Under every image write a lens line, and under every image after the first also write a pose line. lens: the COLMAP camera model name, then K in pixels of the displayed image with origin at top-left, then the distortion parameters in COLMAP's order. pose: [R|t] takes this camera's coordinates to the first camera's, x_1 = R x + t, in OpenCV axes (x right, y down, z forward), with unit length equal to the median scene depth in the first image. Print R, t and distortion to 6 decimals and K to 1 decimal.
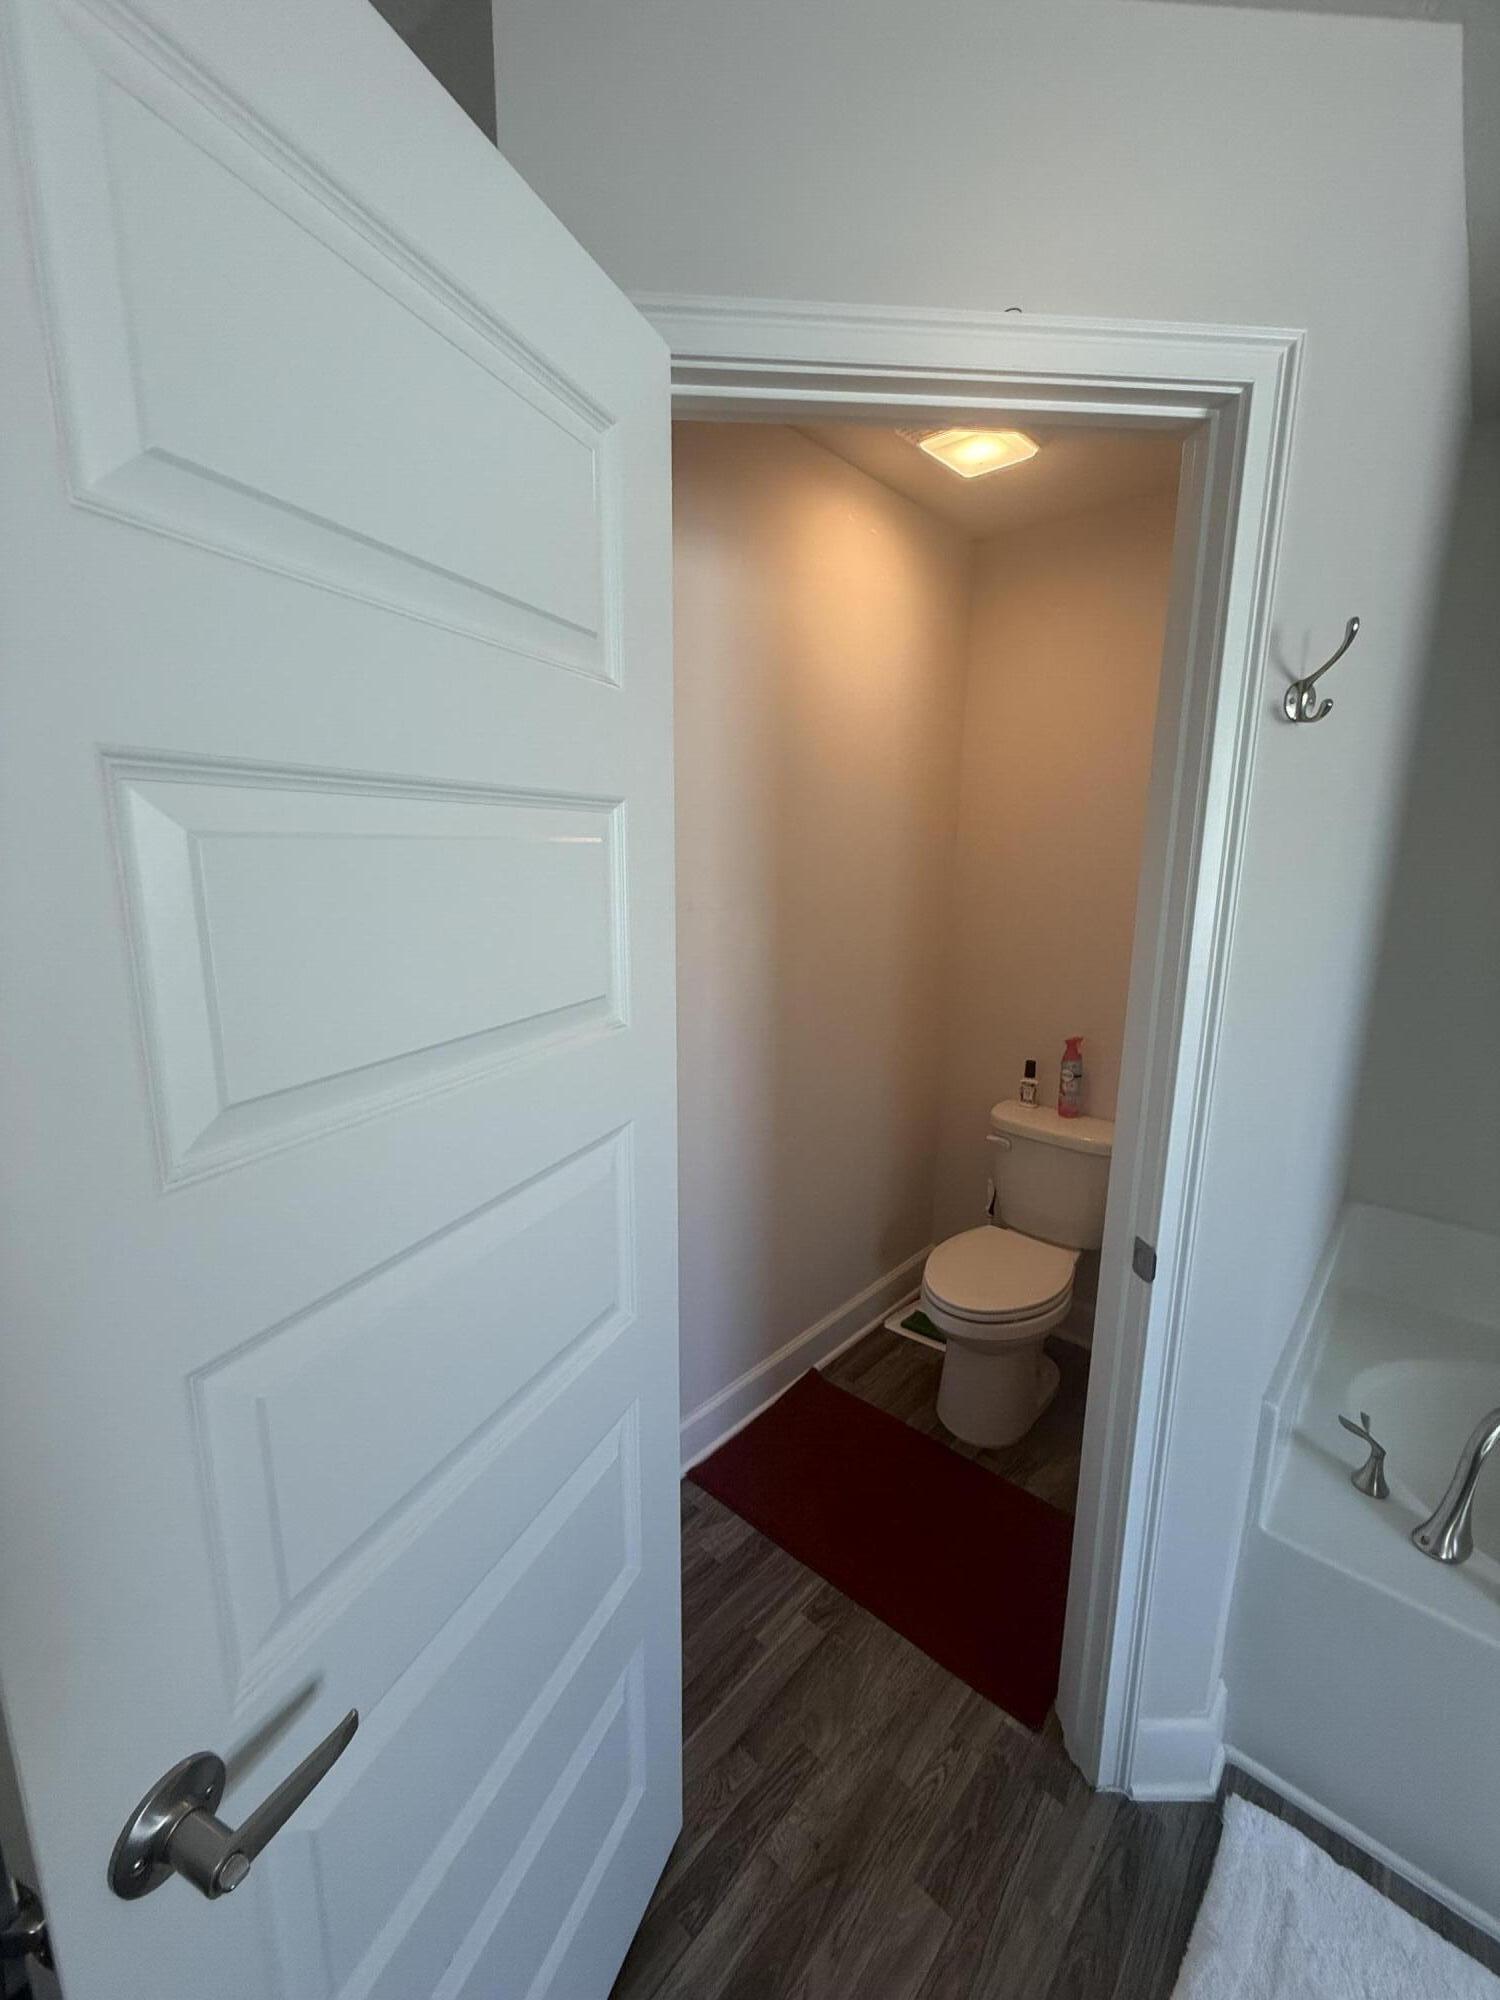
lens RADIAL K [[798.7, 0, 749.5], [0, 798.7, 998.5], [0, 0, 1]] dist [0.001999, 0.000213]
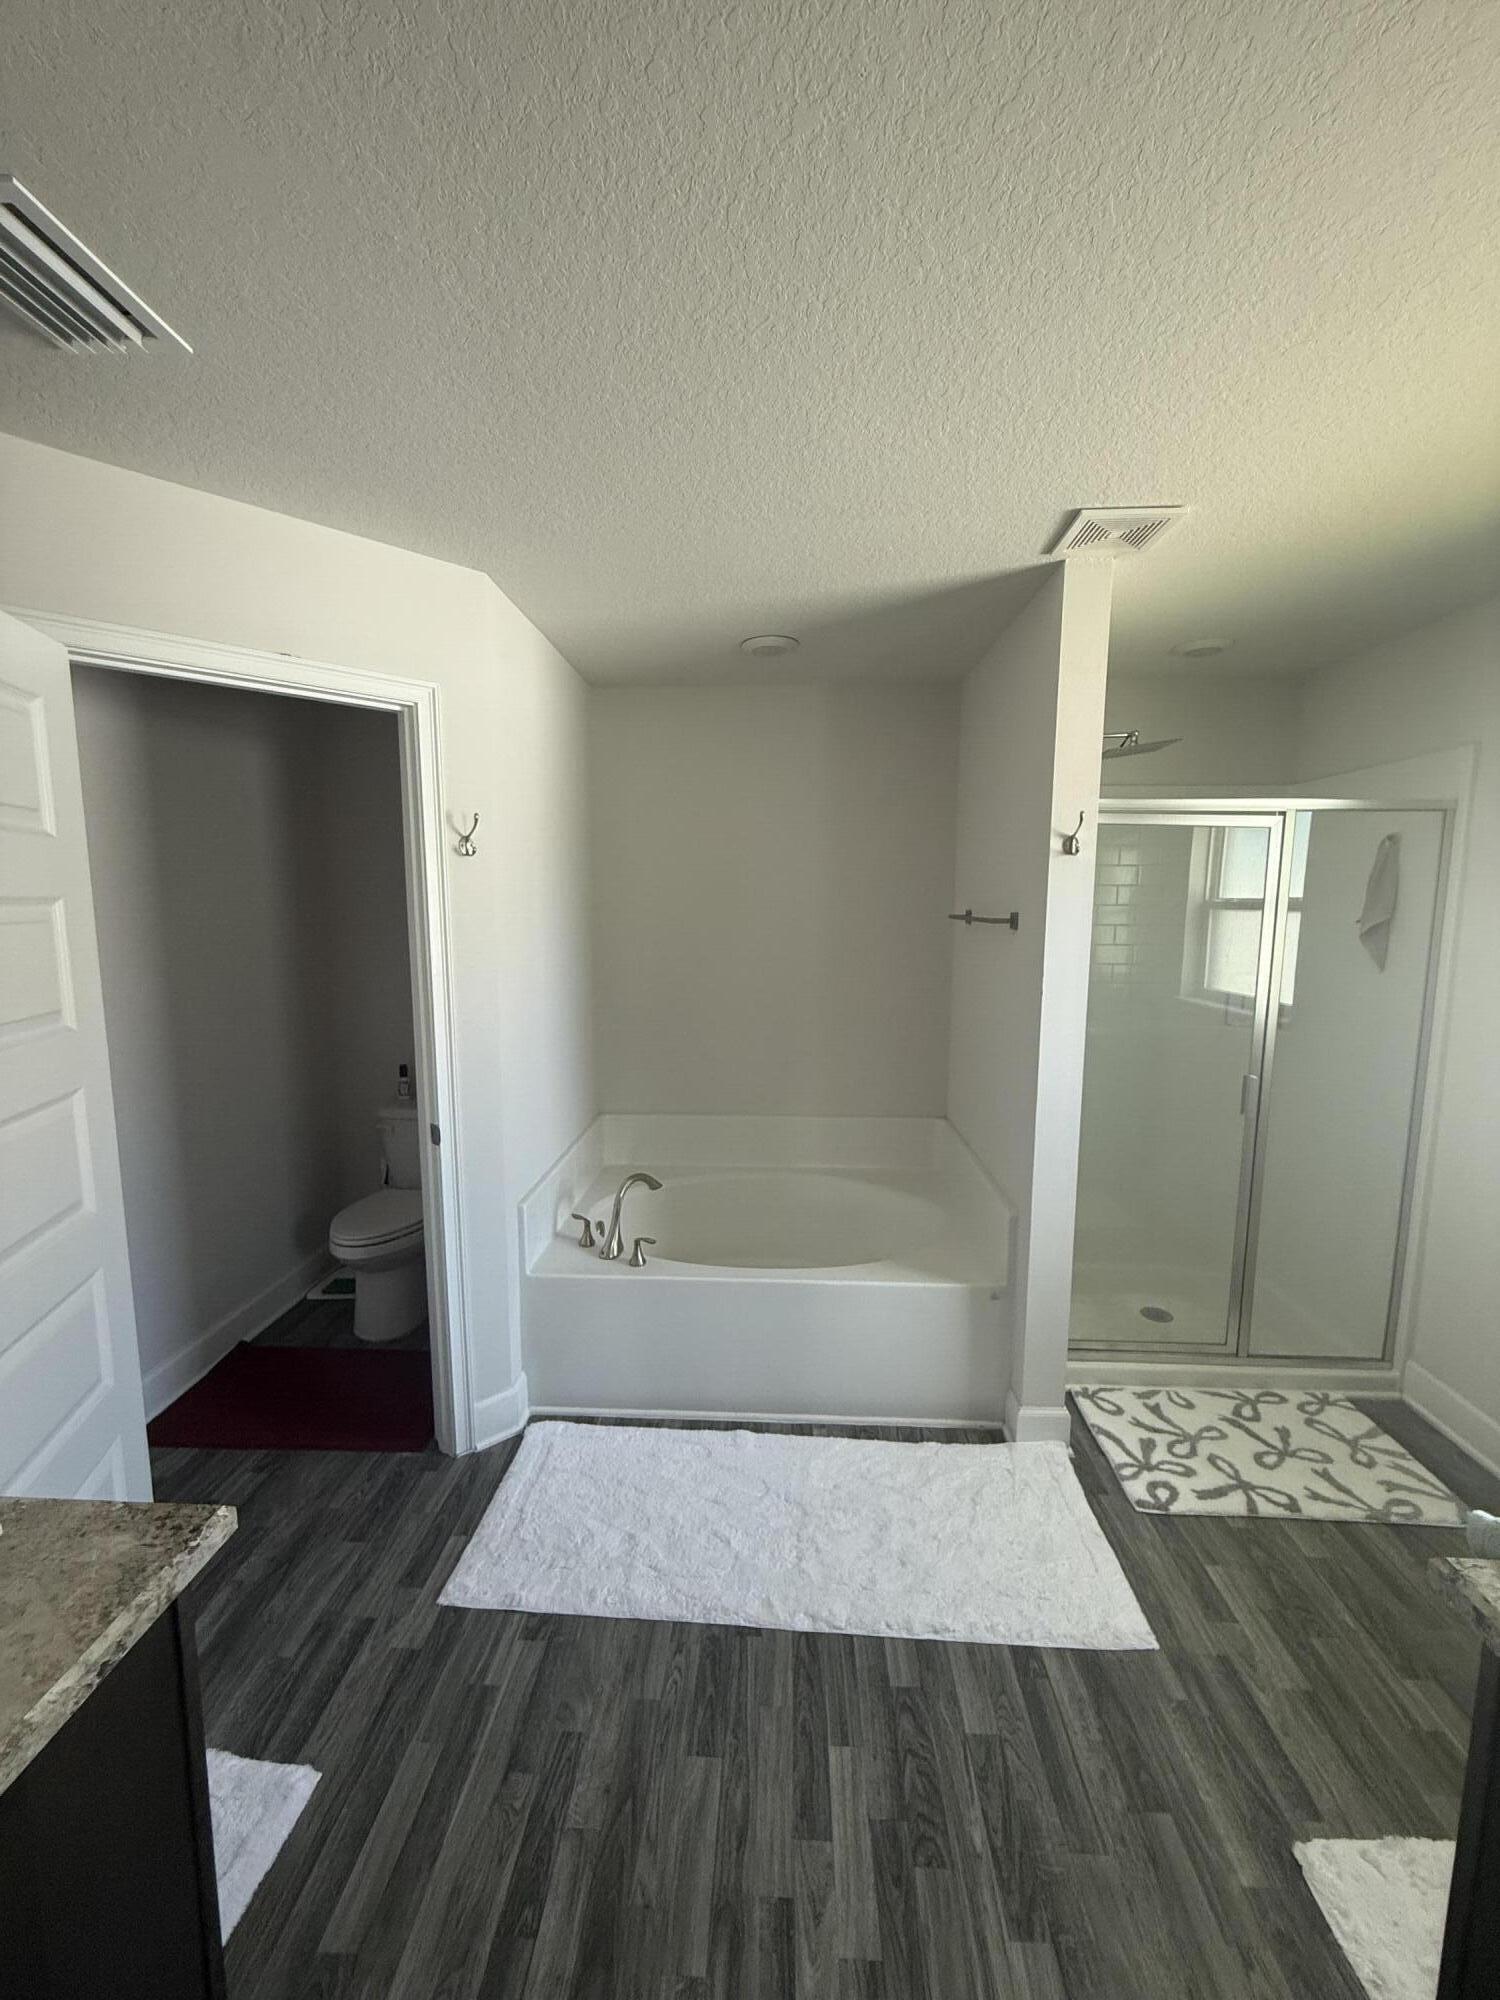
lens RADIAL K [[798.7, 0, 748.8], [0, 798.7, 1004.6], [0, 0, 1]] dist [0.001999, 0.000213]
pose [[0.773005, -0.090501, 0.627912, -0.071613], [0.126141, 0.991936, -0.012320, 0.123742], [-0.621733, 0.088729, 0.778187, -0.810343]]
